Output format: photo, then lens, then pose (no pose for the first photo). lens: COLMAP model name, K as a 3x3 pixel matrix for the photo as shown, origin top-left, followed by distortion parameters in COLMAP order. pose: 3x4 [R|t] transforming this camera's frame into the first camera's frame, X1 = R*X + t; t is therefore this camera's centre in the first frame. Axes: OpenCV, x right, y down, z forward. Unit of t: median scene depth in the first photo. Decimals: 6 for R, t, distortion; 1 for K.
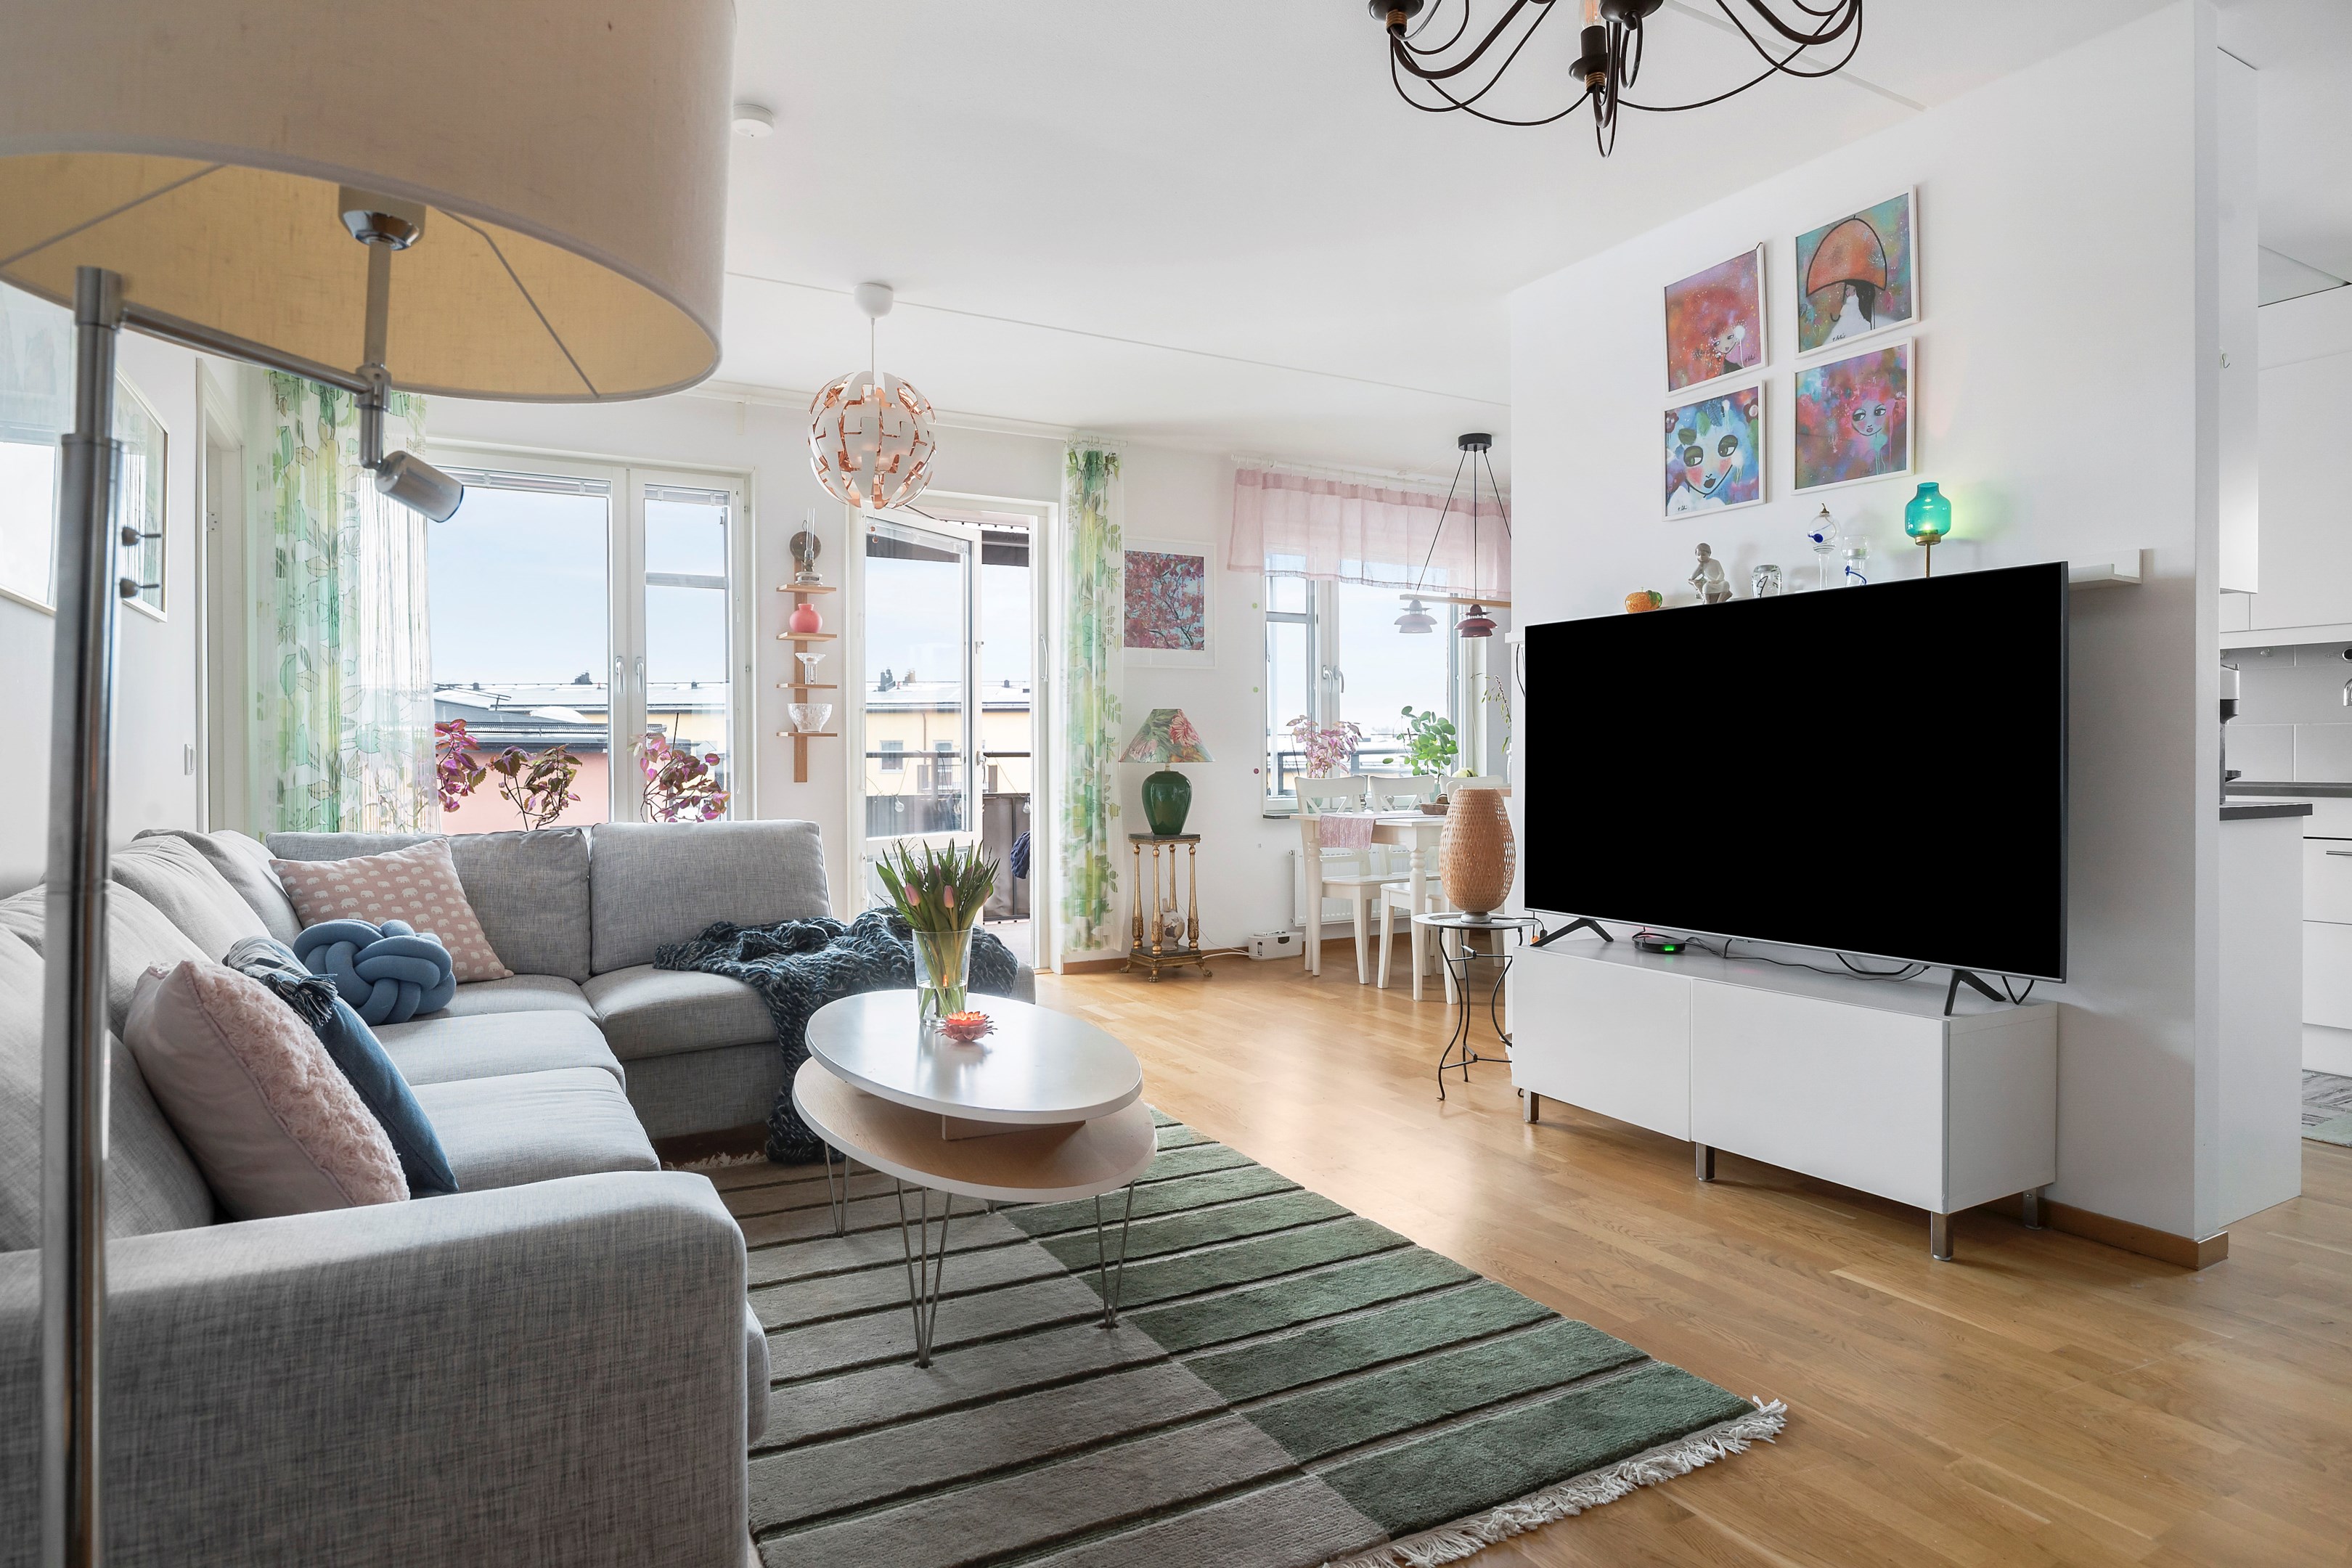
lens RADIAL K [[1343.4, 0, 1172.1], [0, 1343.4, 770.2], [0, 0, 1]] dist [0.004447, 0.000097]
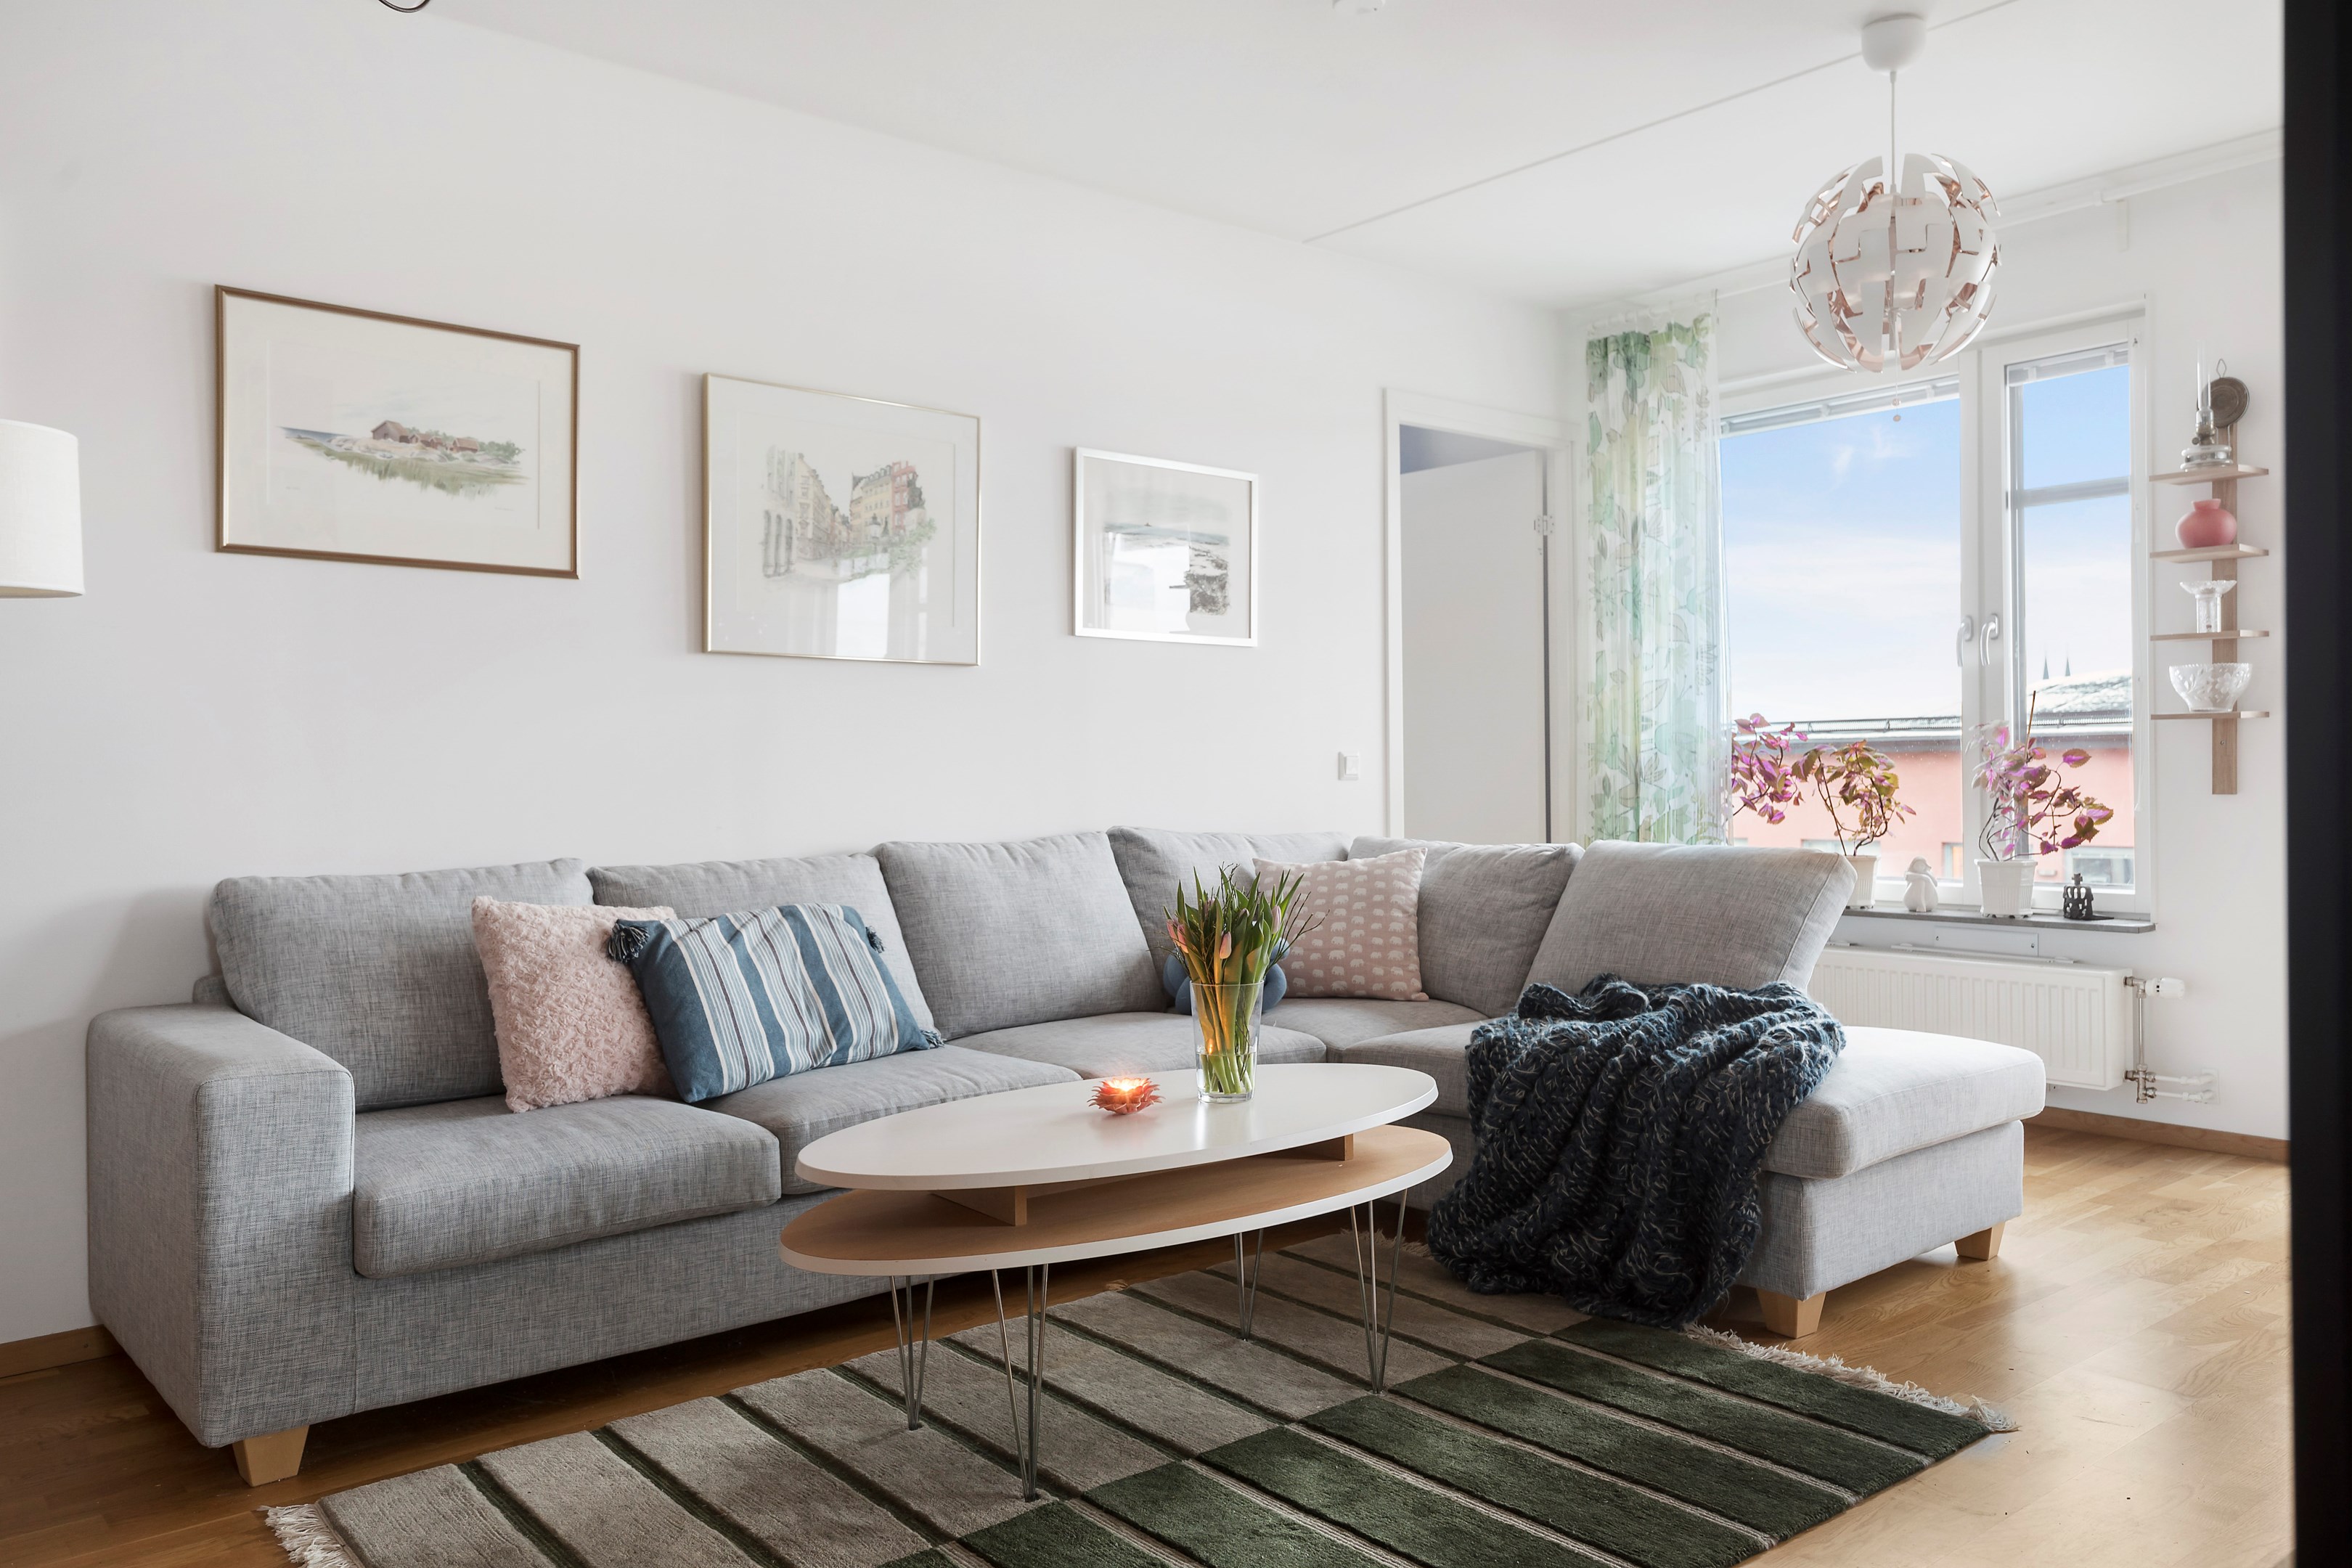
lens RADIAL K [[1770.6, 0, 1175.1], [0, 1770.6, 772.3], [0, 0, 1]] dist [0.001149, -0.000275]
pose [[0.201634, 0.002381, -0.979458, 0.613461], [-0.000154, 0.999997, 0.002399, -0.004968], [0.979461, -0.000333, 0.201633, 0.553042]]
